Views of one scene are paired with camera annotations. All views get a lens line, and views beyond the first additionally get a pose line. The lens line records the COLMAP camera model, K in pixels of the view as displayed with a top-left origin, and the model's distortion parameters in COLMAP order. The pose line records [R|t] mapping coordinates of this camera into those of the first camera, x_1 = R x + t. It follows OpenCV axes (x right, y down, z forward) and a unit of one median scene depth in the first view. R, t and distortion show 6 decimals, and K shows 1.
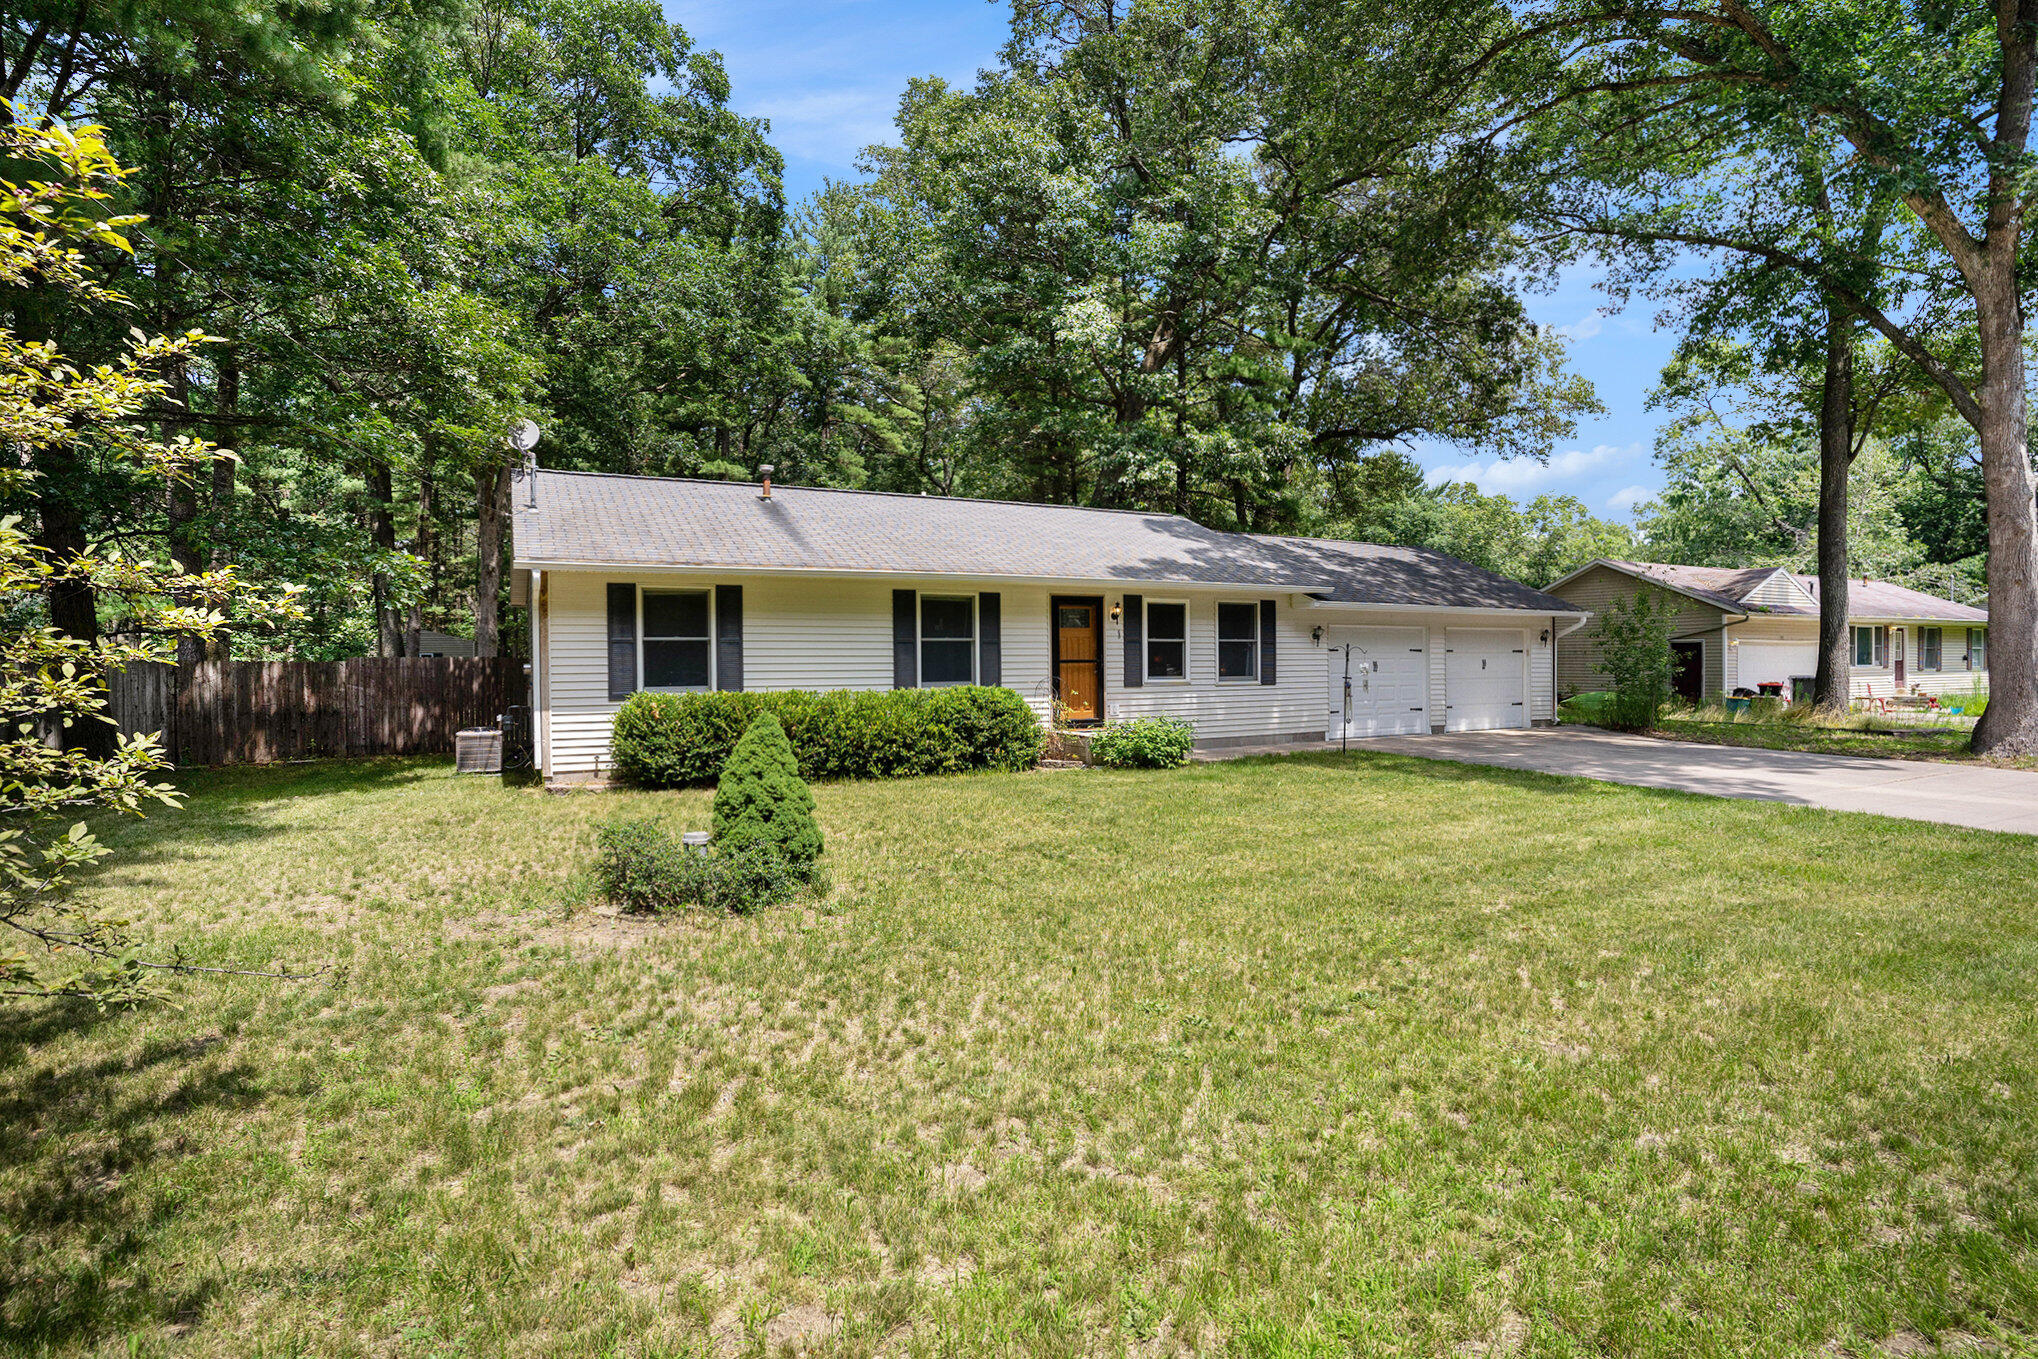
lens RADIAL K [[969.6, 0, 1034.6], [0, 969.6, 684.7], [0, 0, 1]] dist [-0.038339, 0.003157]
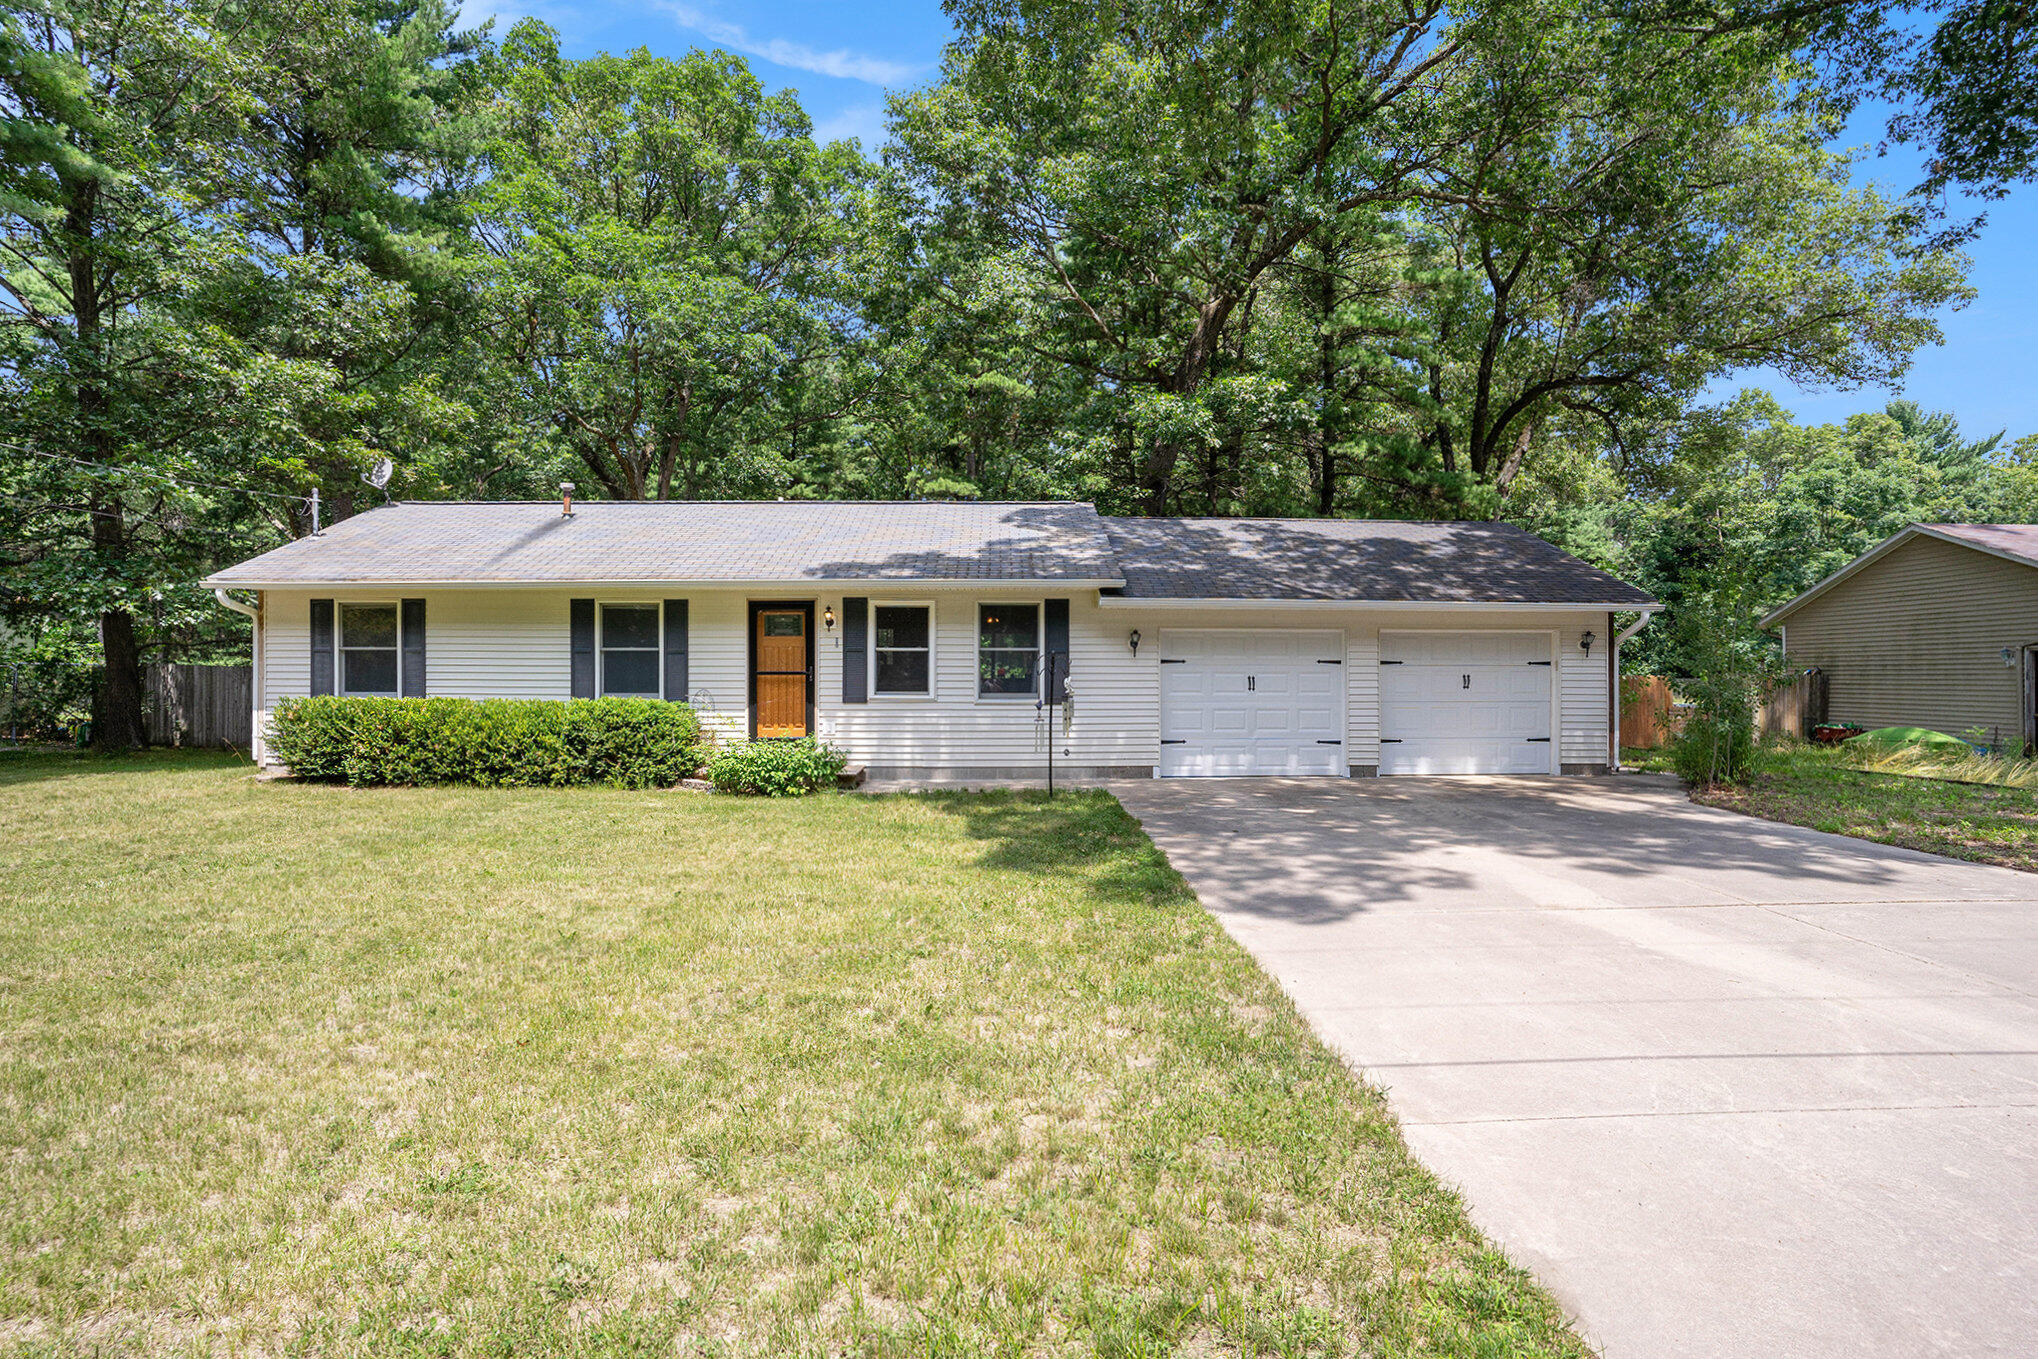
lens RADIAL K [[969.6, 0, 1032.9], [0, 969.6, 679.8], [0, 0, 1]] dist [-0.038339, 0.003157]
pose [[0.891008, 0.012149, -0.453824, 0.647281], [-0.019621, 0.999738, -0.011758, -0.011171], [0.453563, 0.019381, 0.891014, 0.299787]]
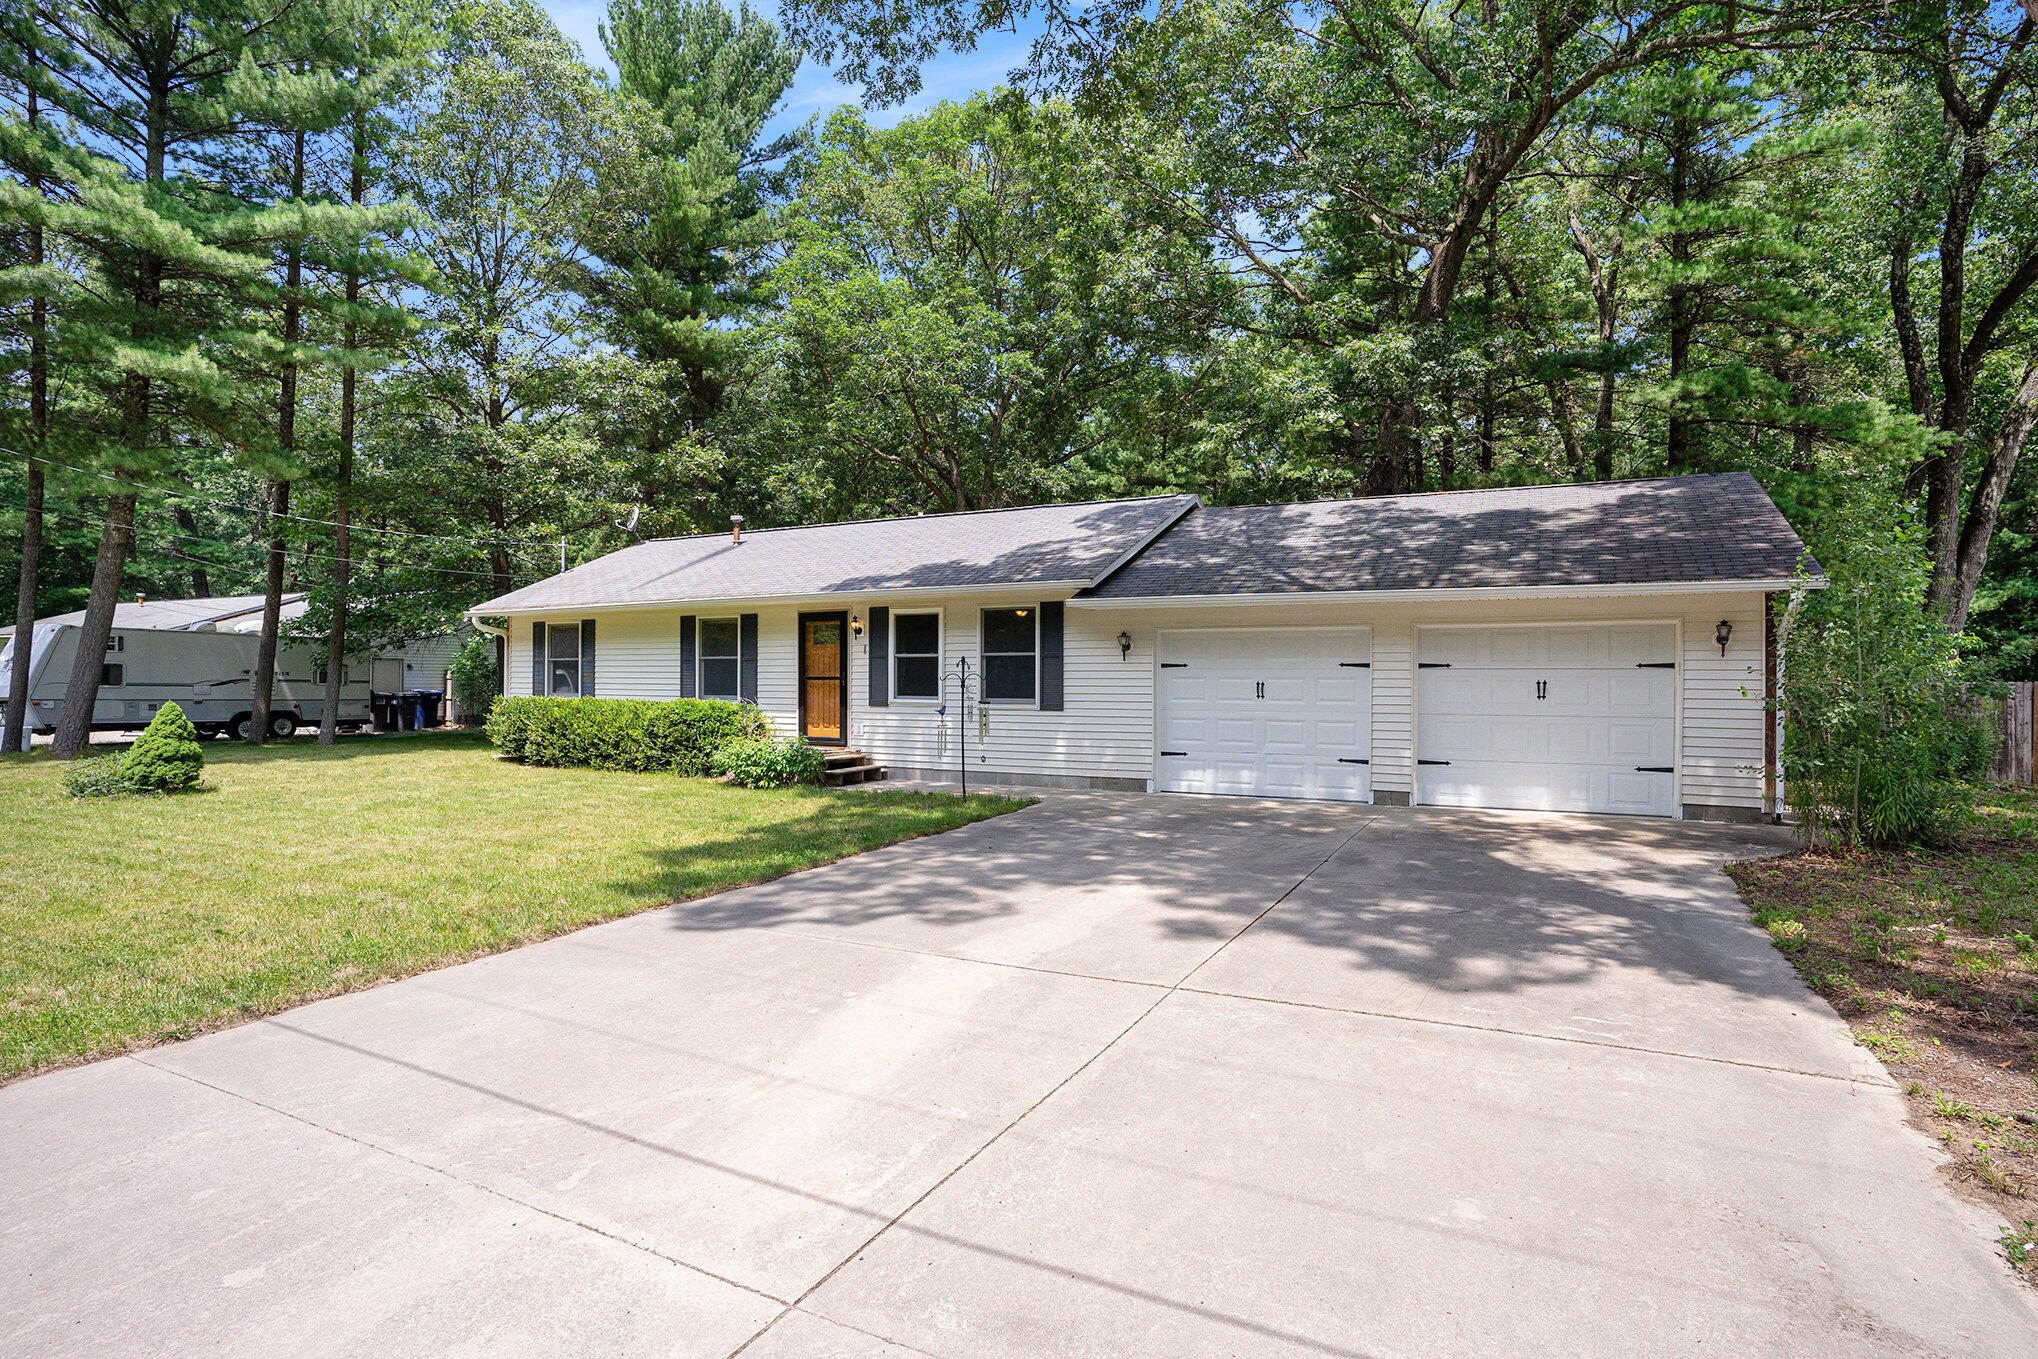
lens RADIAL K [[997.6, 0, 1013.2], [0, 997.6, 669.2], [0, 0, 1]] dist [-0.036480, -0.000192]
pose [[0.578342, 0.002248, -0.815792, 0.963522], [-0.025720, 0.999549, -0.015480, -0.021749], [0.815389, 0.029934, 0.578139, 0.561200]]
